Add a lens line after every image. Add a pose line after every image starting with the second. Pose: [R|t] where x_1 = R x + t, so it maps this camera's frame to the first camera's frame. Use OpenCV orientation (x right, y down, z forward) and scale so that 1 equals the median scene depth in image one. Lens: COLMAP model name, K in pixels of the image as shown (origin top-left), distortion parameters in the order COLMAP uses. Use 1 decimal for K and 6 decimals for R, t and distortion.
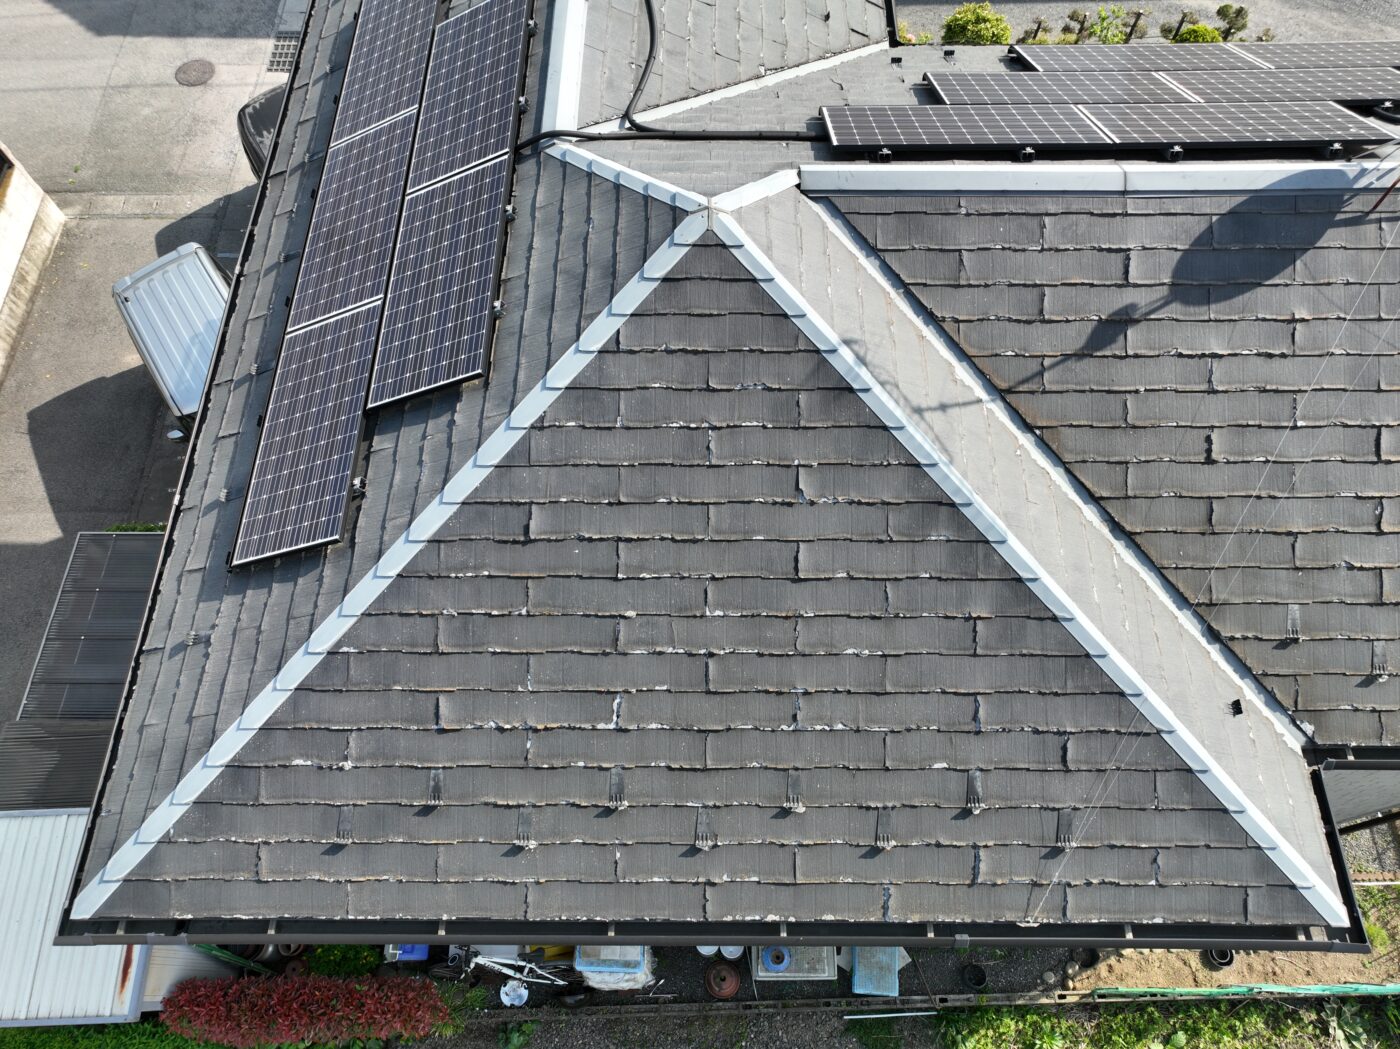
lens RADIAL K [[993.4, 0, 705.1], [0, 993.4, 523.8], [0, 0, 1]] dist [0.004105, 0.011180]
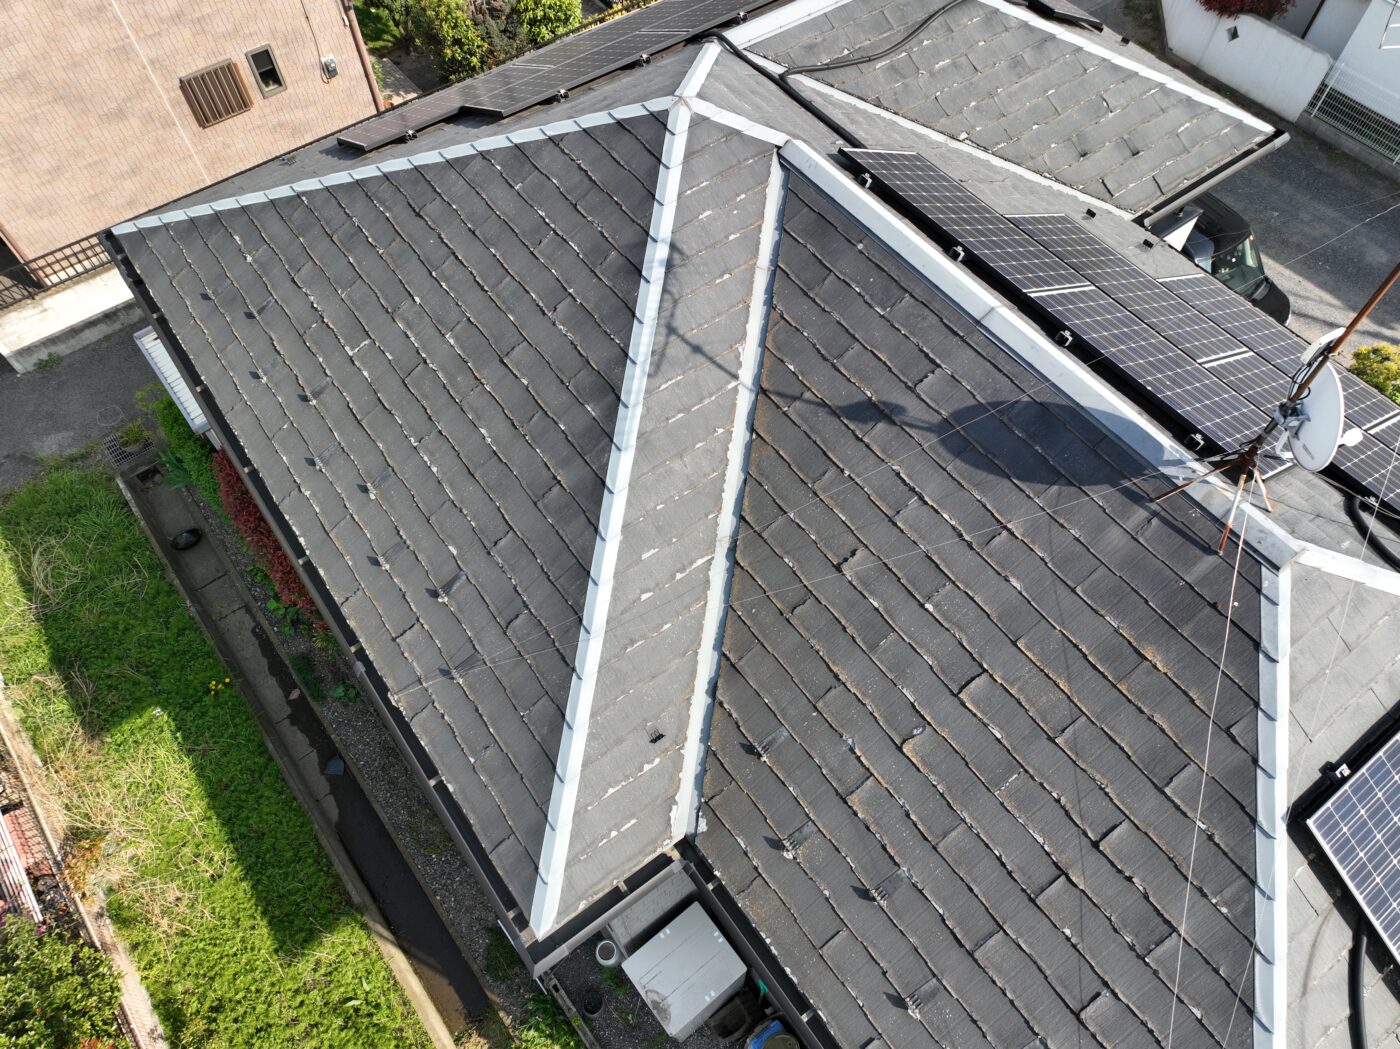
lens RADIAL K [[993.4, 0, 704.5], [0, 993.4, 525.2], [0, 0, 1]] dist [0.004105, 0.011180]
pose [[0.593541, 0.681583, -0.427965, 0.826404], [-0.720652, 0.686839, 0.094403, -0.090114], [0.358287, 0.252382, 0.898851, 0.056187]]
